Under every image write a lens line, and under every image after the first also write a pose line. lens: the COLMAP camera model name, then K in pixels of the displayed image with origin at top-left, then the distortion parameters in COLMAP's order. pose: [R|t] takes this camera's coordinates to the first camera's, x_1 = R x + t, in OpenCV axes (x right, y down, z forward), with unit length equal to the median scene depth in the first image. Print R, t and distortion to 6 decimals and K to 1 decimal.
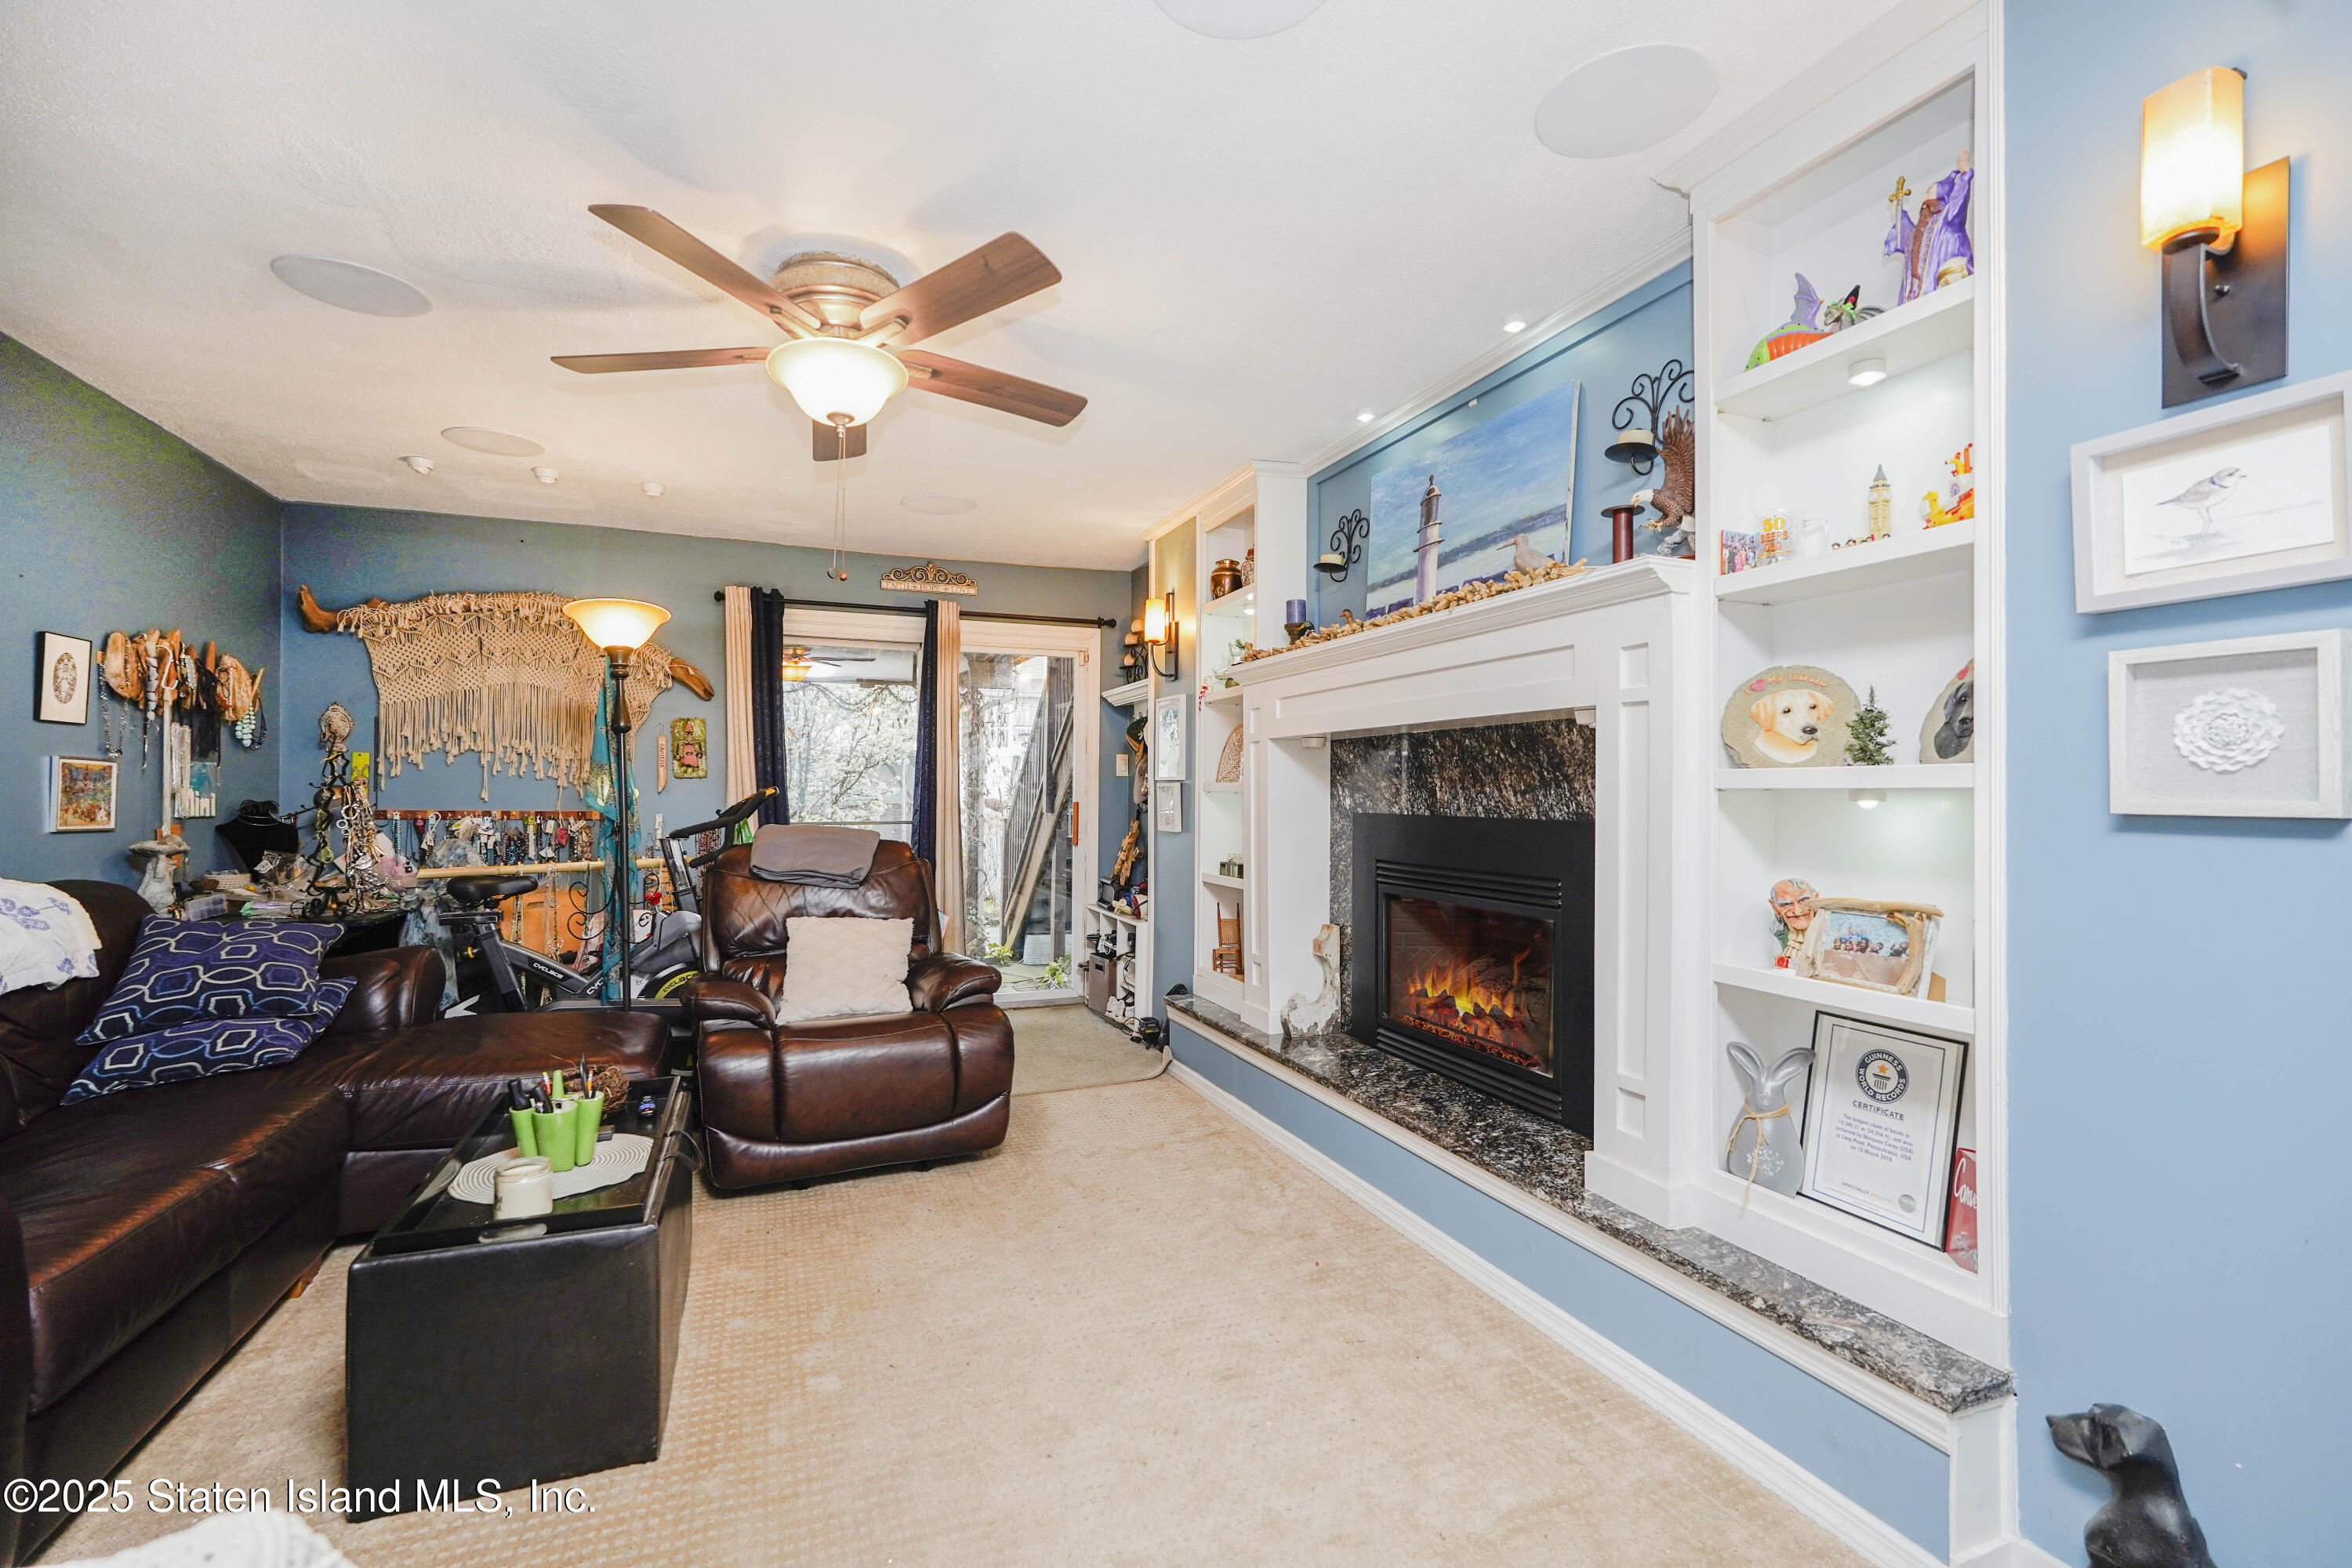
lens RADIAL K [[1044.2, 0, 1176.2], [0, 1044.2, 791.1], [0, 0, 1]] dist [-0.012372, 0.007433]
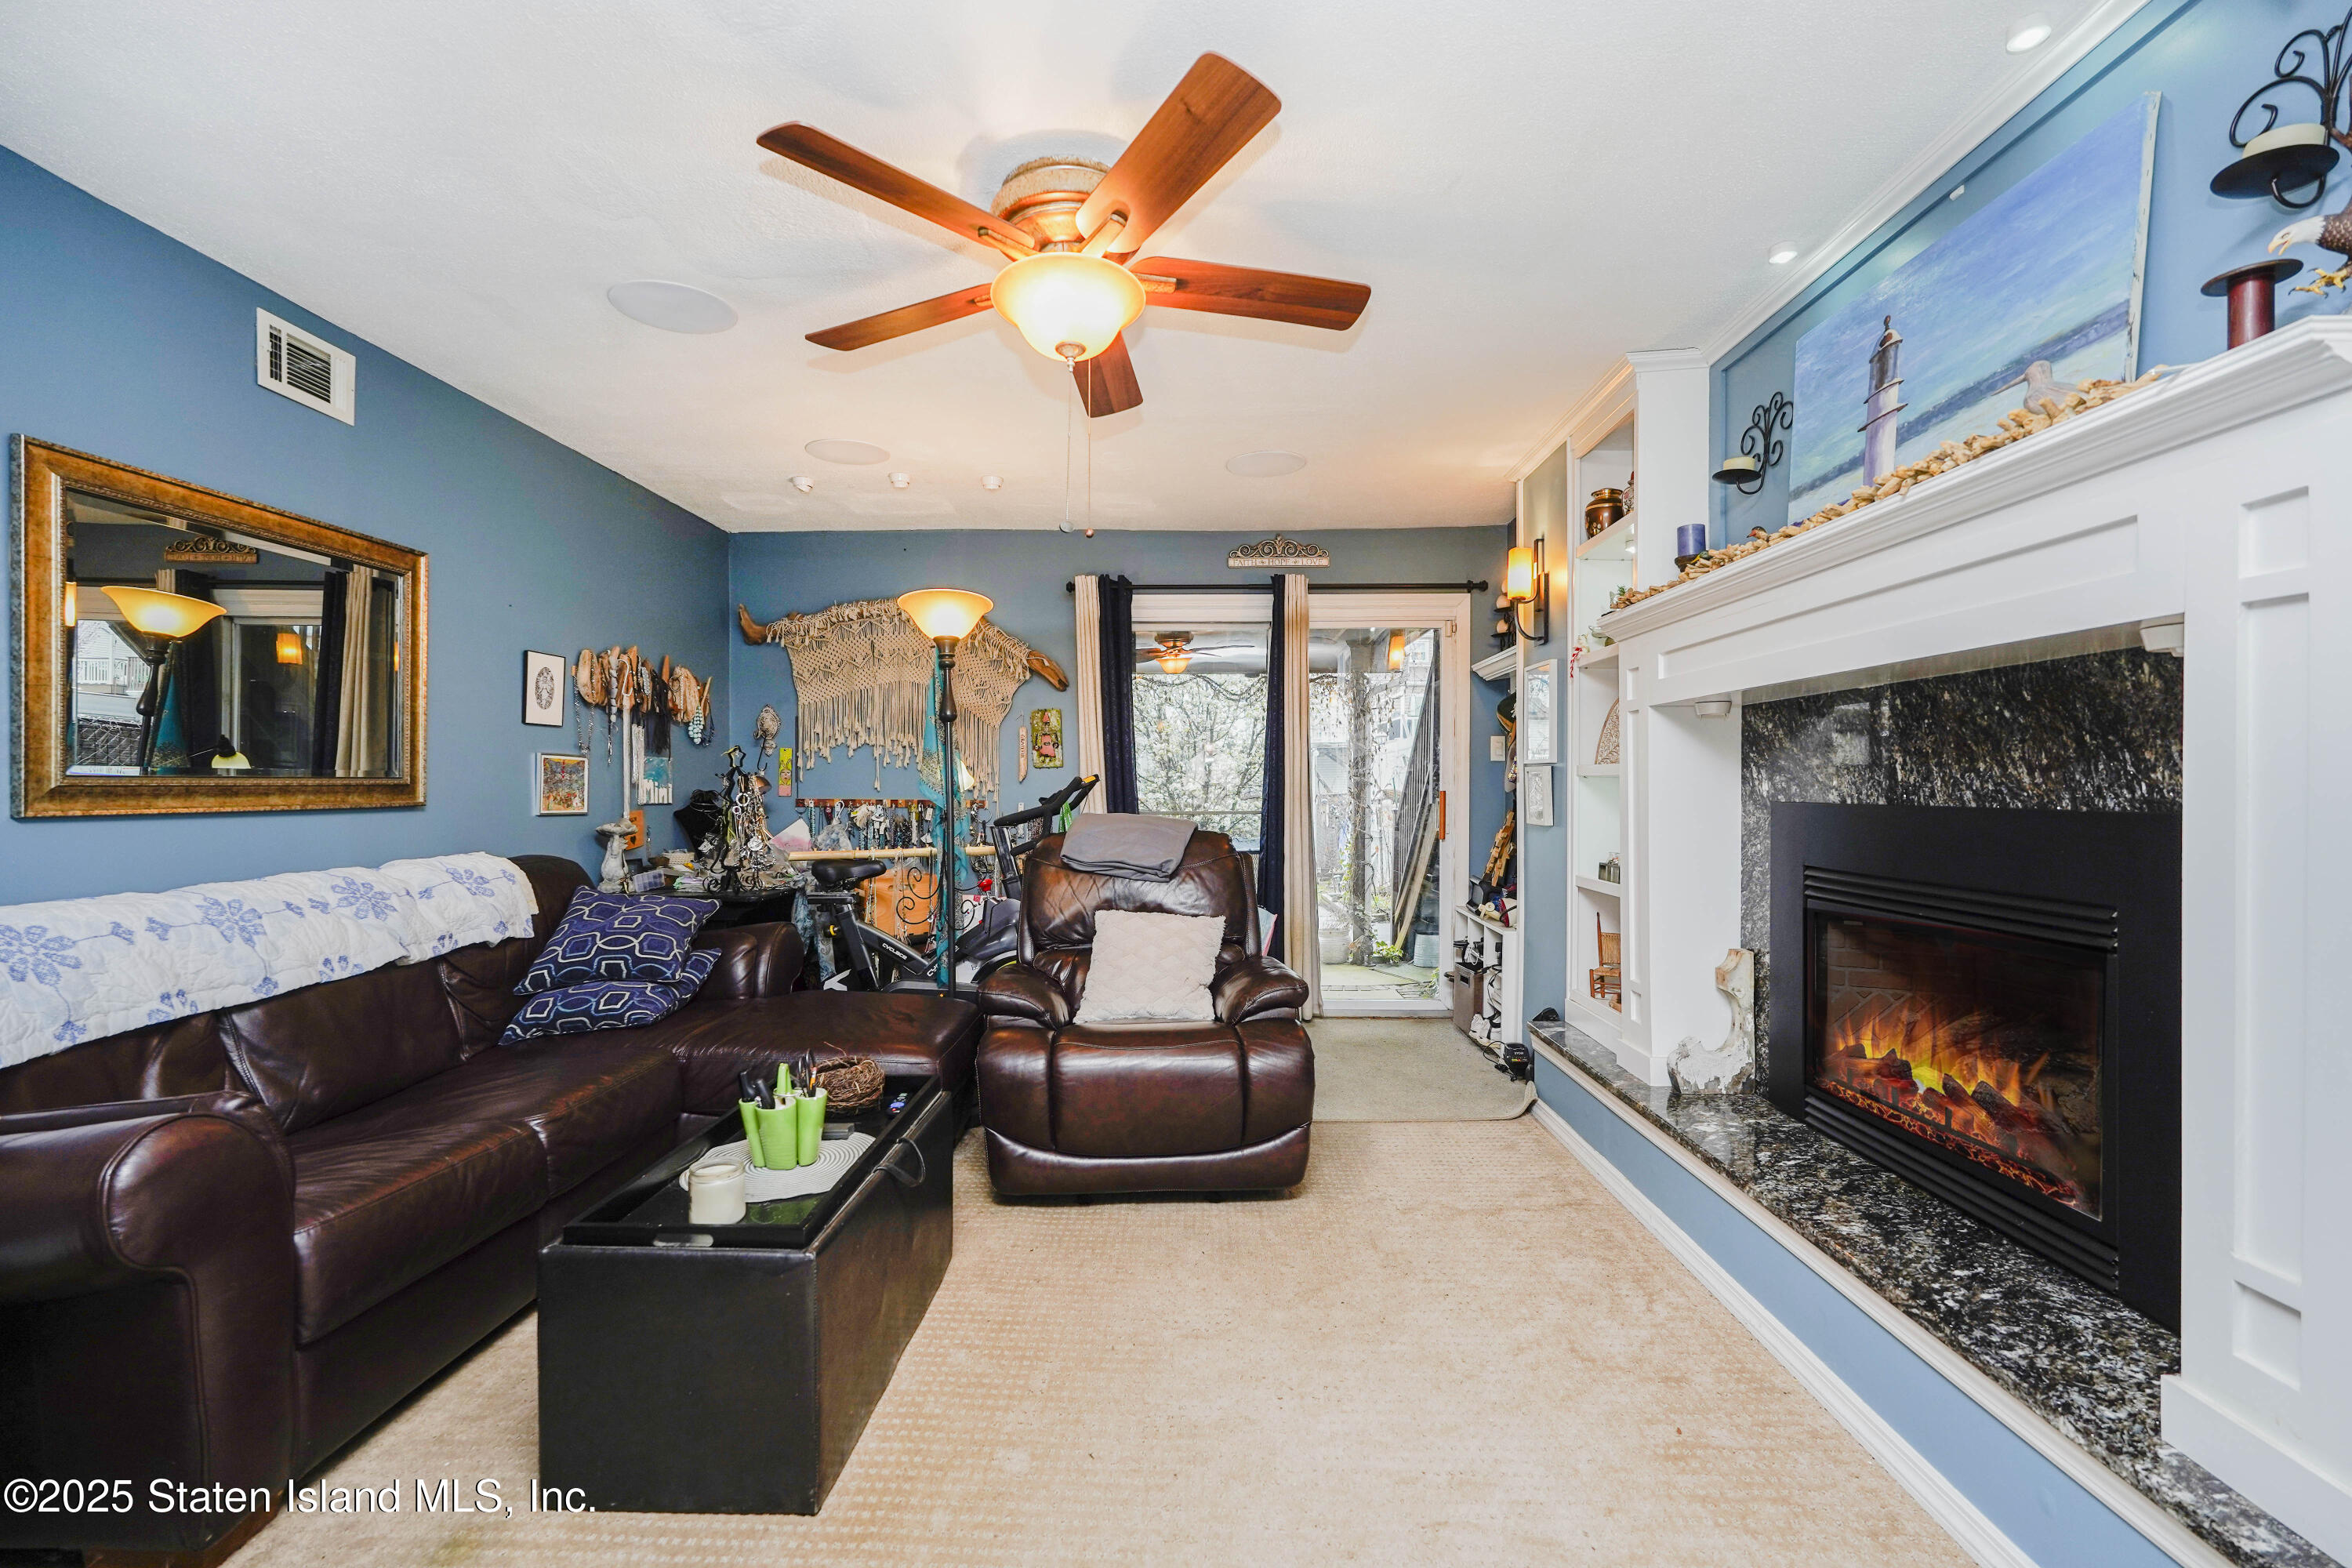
lens RADIAL K [[1044.2, 0, 1169.8], [0, 1044.2, 790.7], [0, 0, 1]] dist [-0.012372, 0.007433]
pose [[0.918412, -0.002417, -0.395617, 0.081000], [0.005288, 0.999967, 0.006166, 0.007360], [0.395589, -0.007755, 0.918395, 0.175883]]
